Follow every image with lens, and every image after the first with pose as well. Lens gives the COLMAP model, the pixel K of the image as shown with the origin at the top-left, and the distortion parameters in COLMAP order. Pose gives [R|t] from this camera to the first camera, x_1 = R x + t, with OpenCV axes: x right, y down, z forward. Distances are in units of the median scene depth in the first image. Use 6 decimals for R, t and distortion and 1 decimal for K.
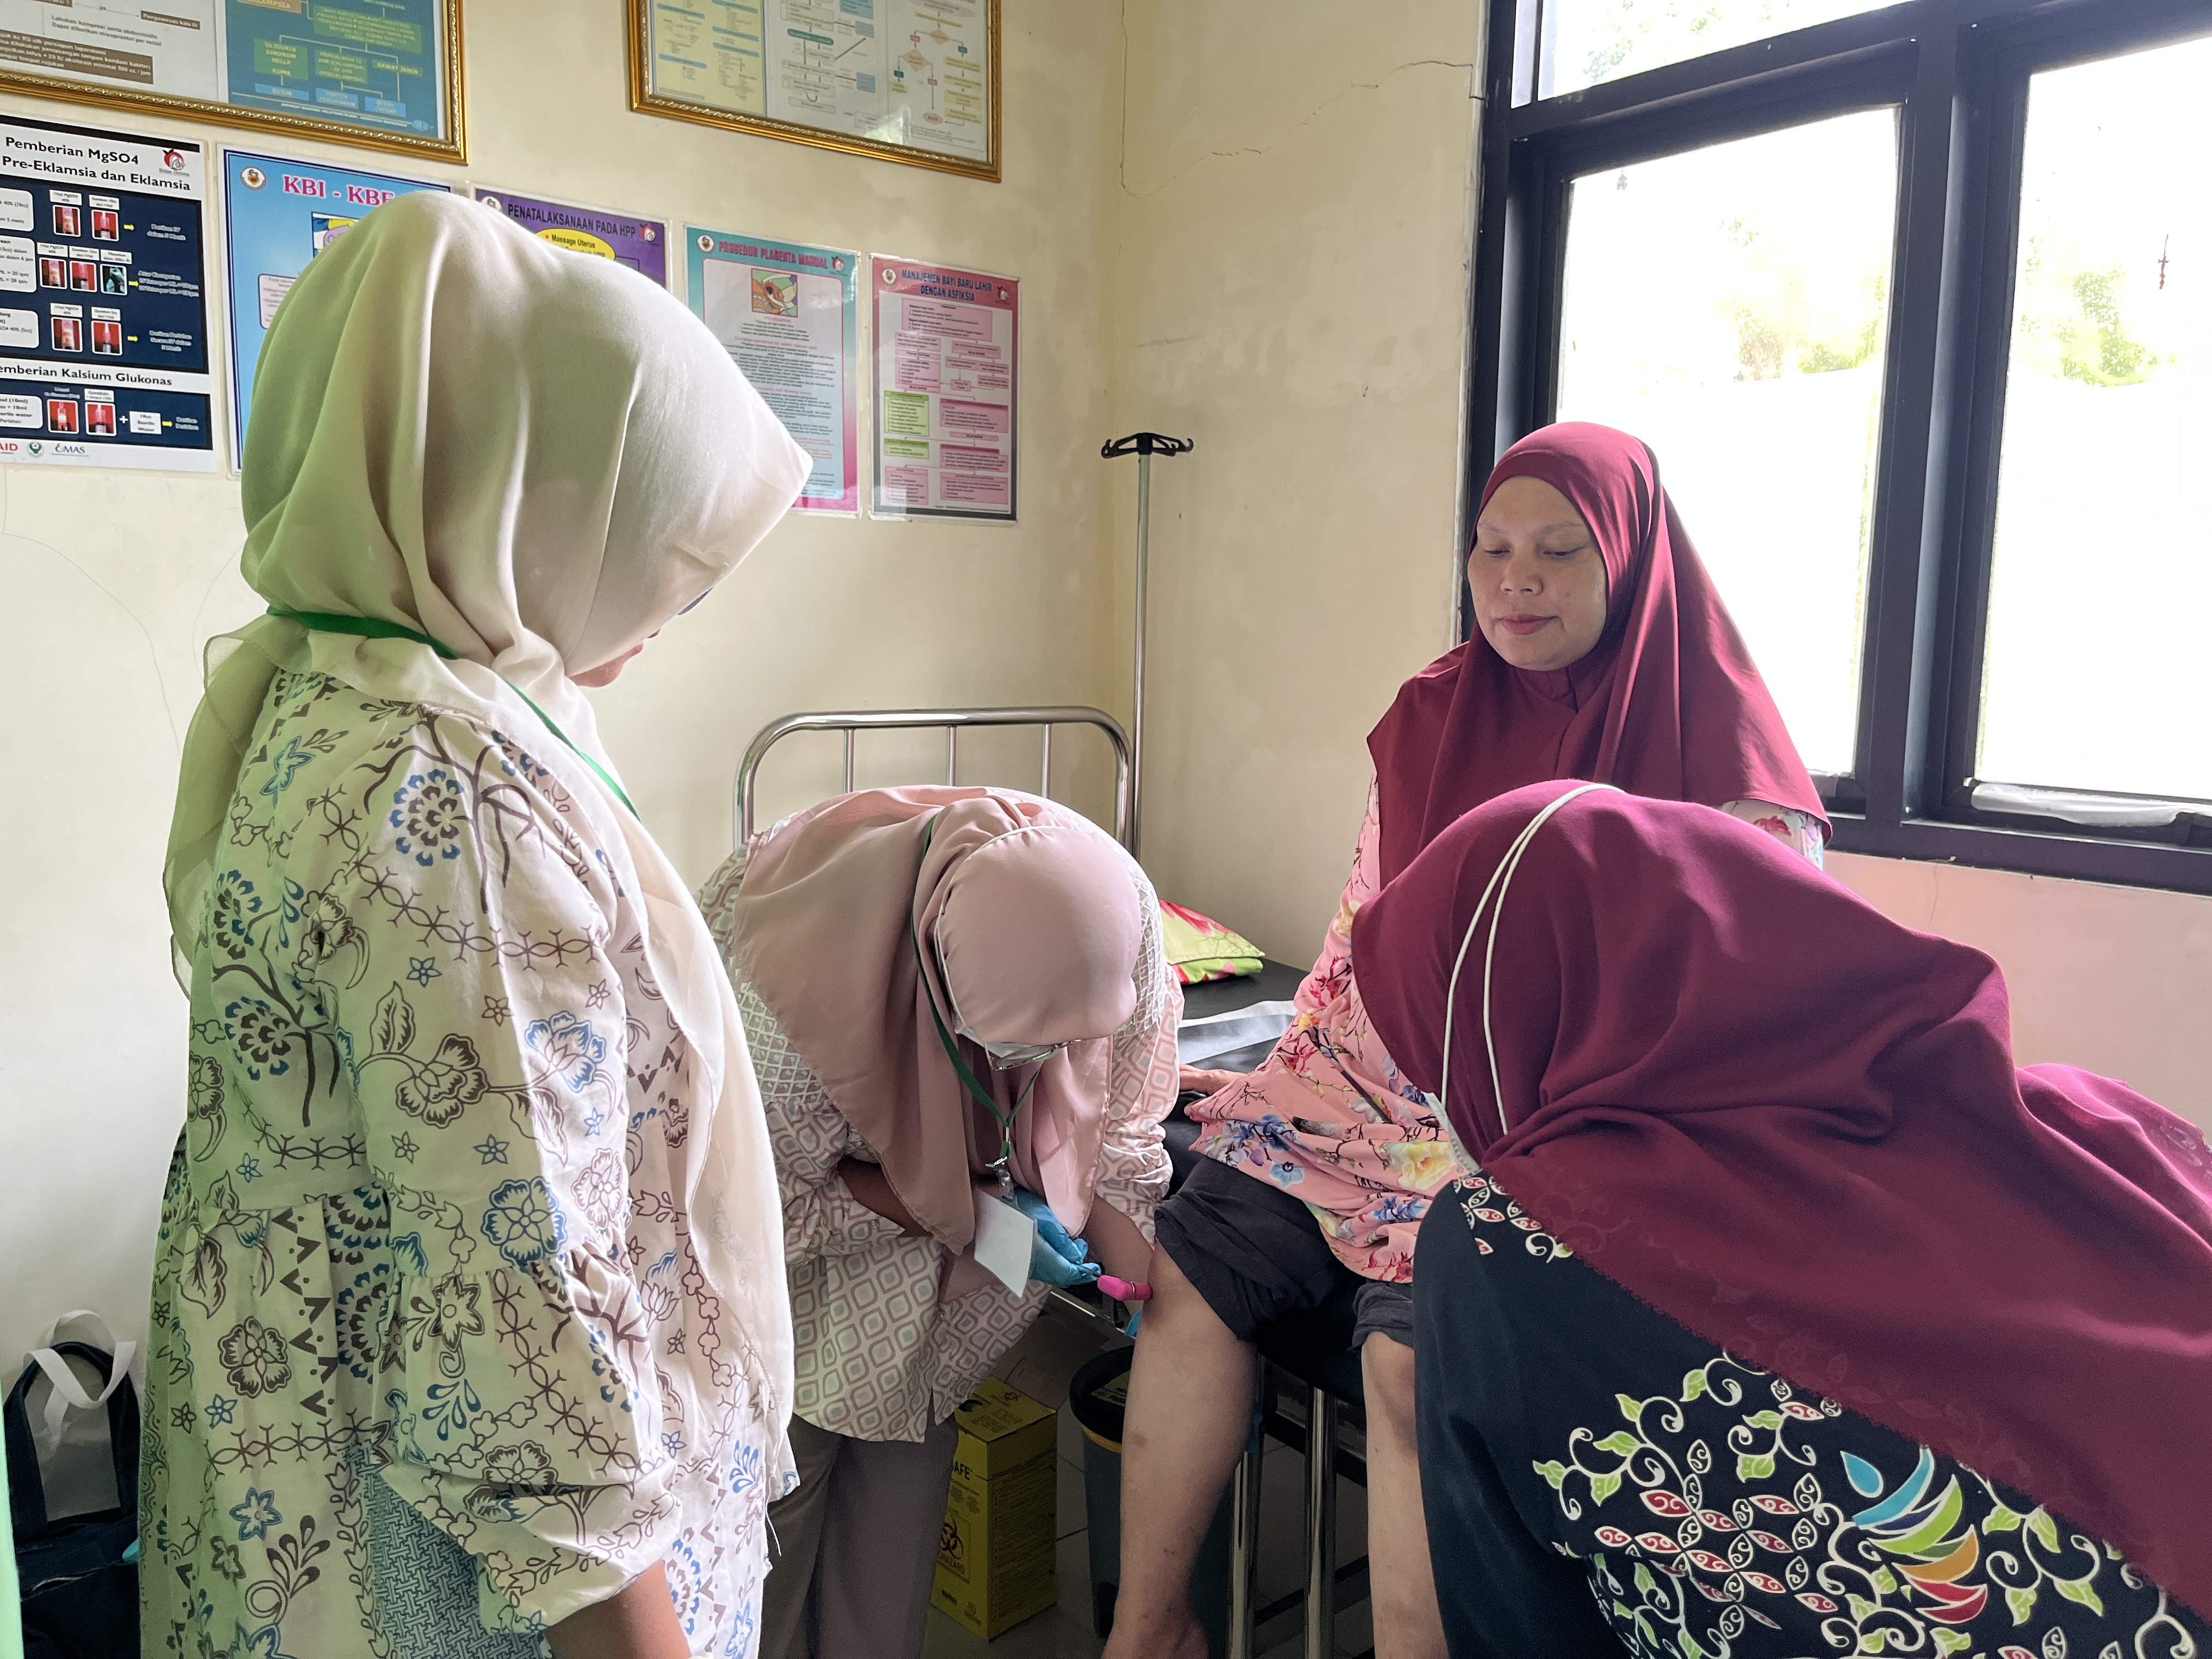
lens RADIAL K [[1675.3, 0, 1032.1], [0, 1675.3, 898.4], [0, 0, 1]] dist [0.025642, -0.058083]
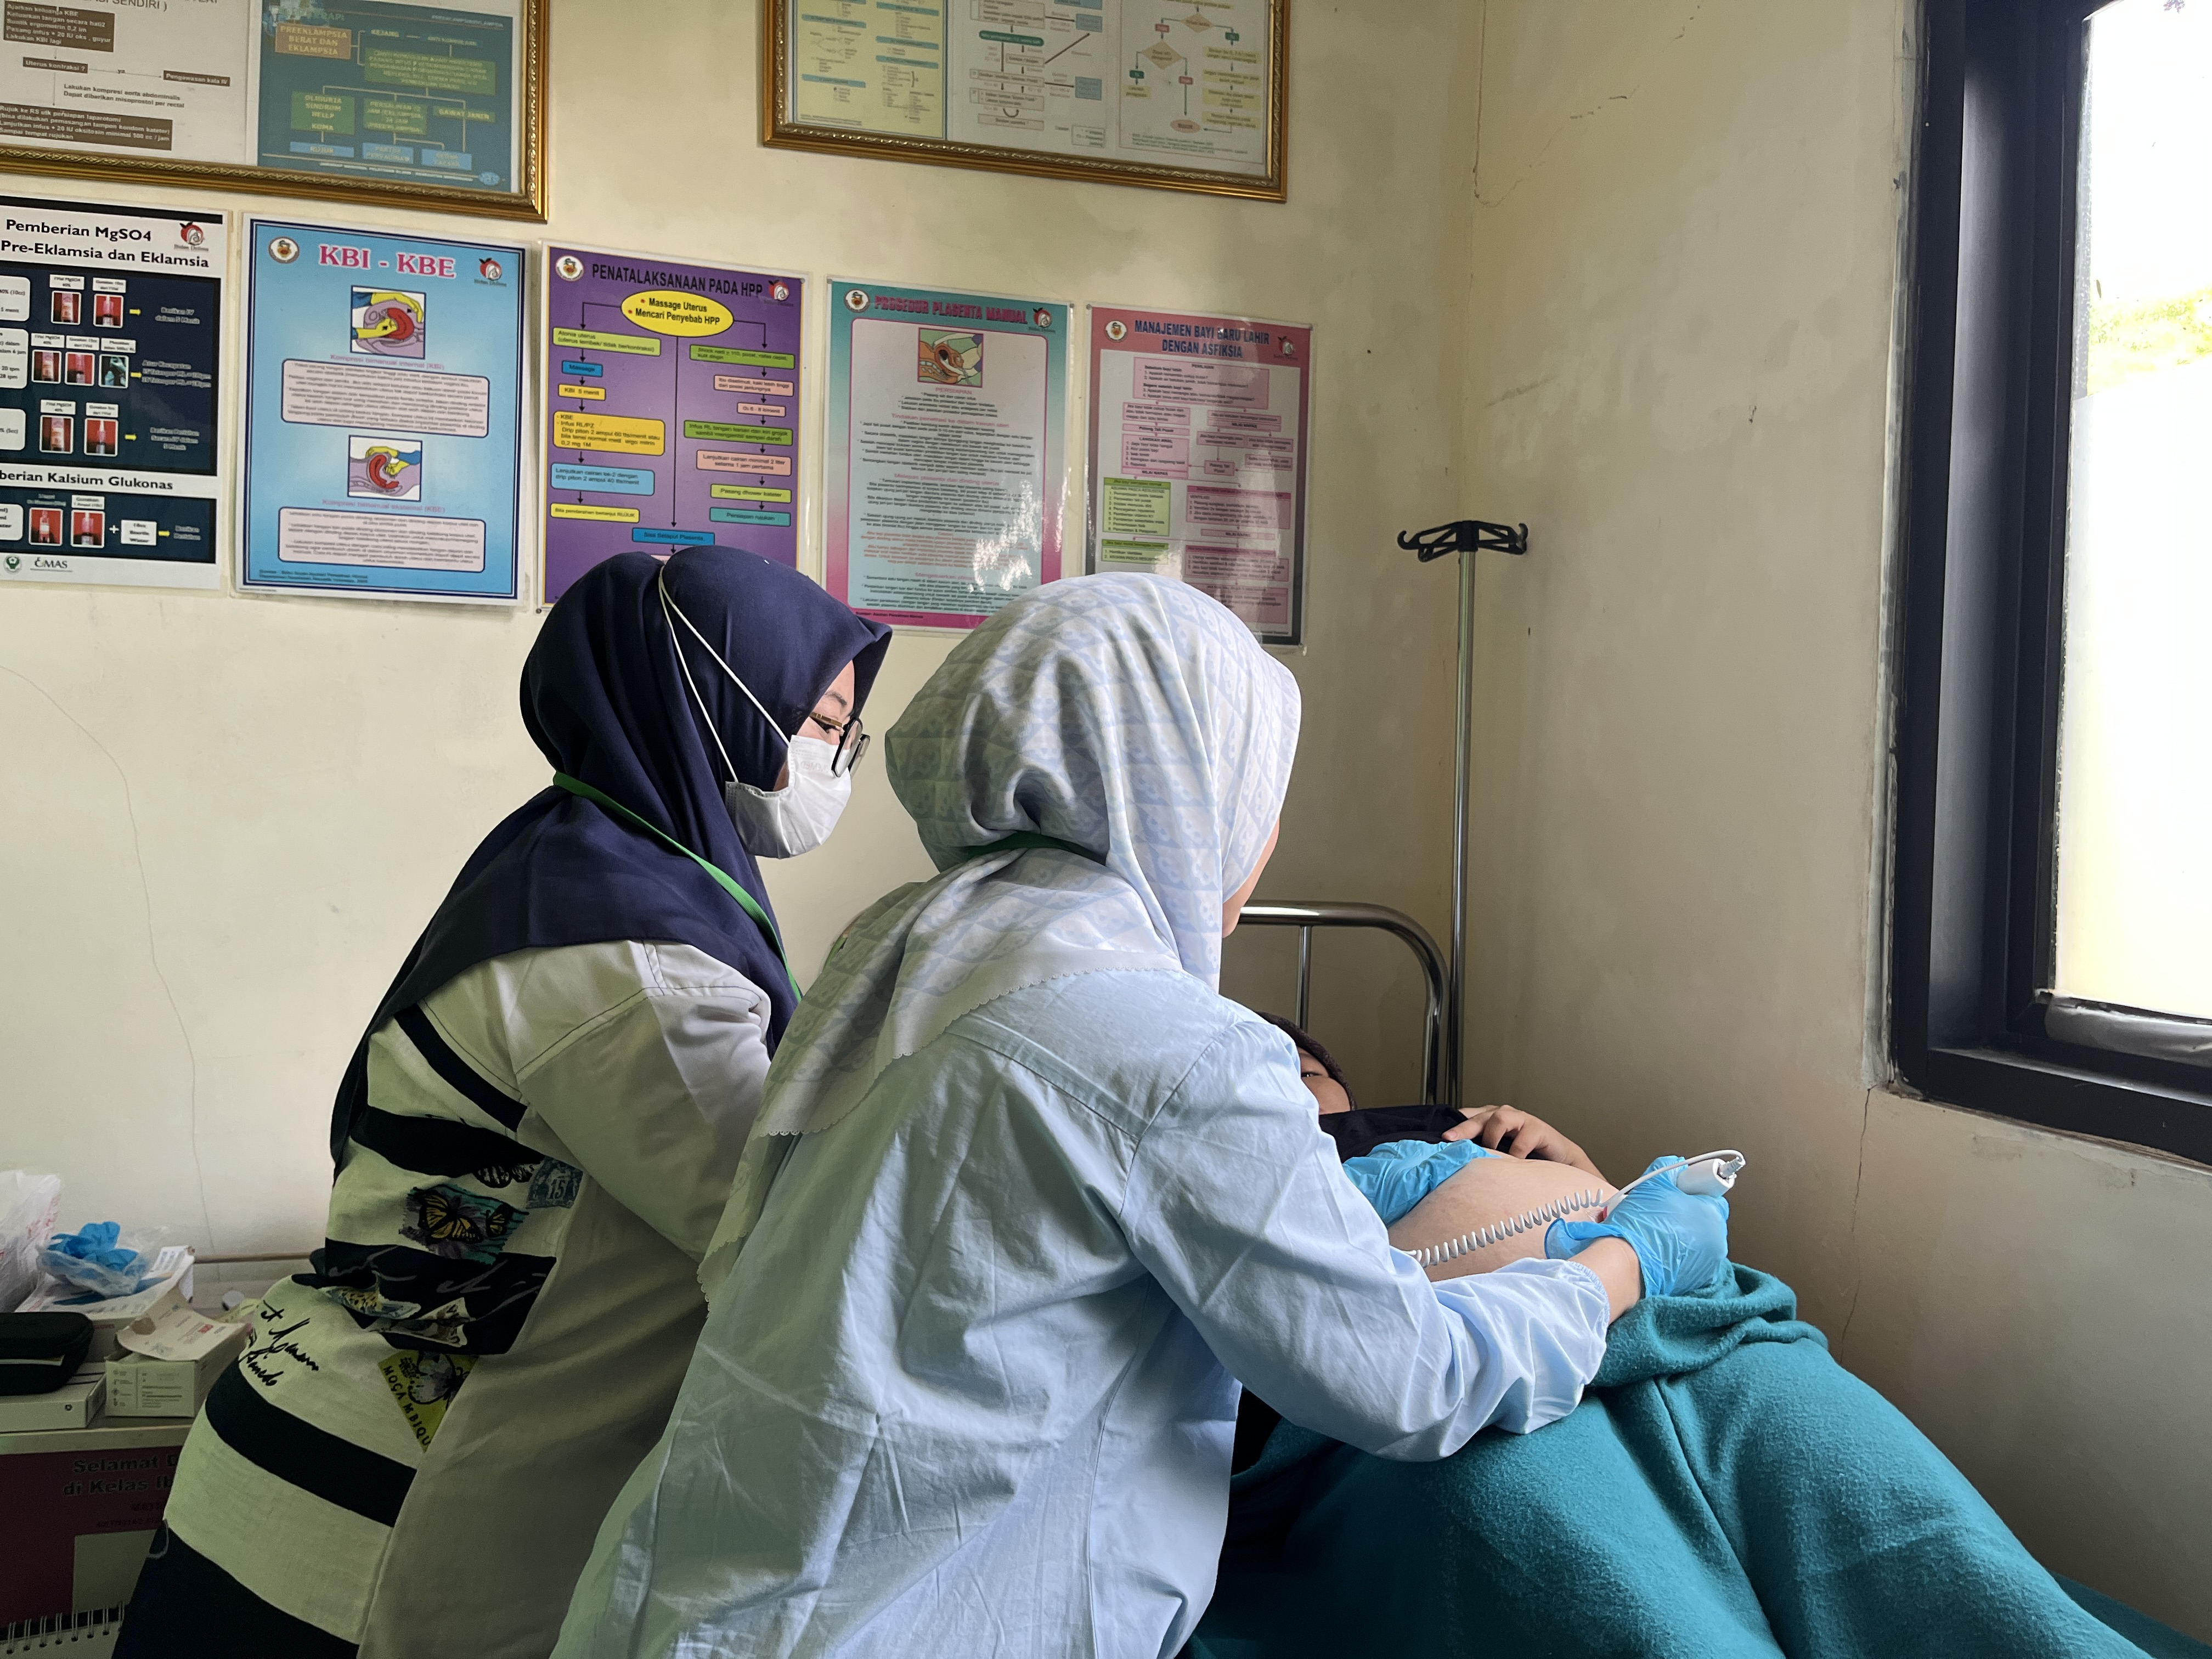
lens RADIAL K [[1675.3, 0, 1105.5], [0, 1675.3, 842.4], [0, 0, 1]] dist [0.025642, -0.058083]
pose [[0.923292, 0.020890, -0.383530, 0.225981], [-0.078379, 0.987756, -0.134885, -0.046337], [0.376016, 0.154599, 0.913625, 0.384019]]
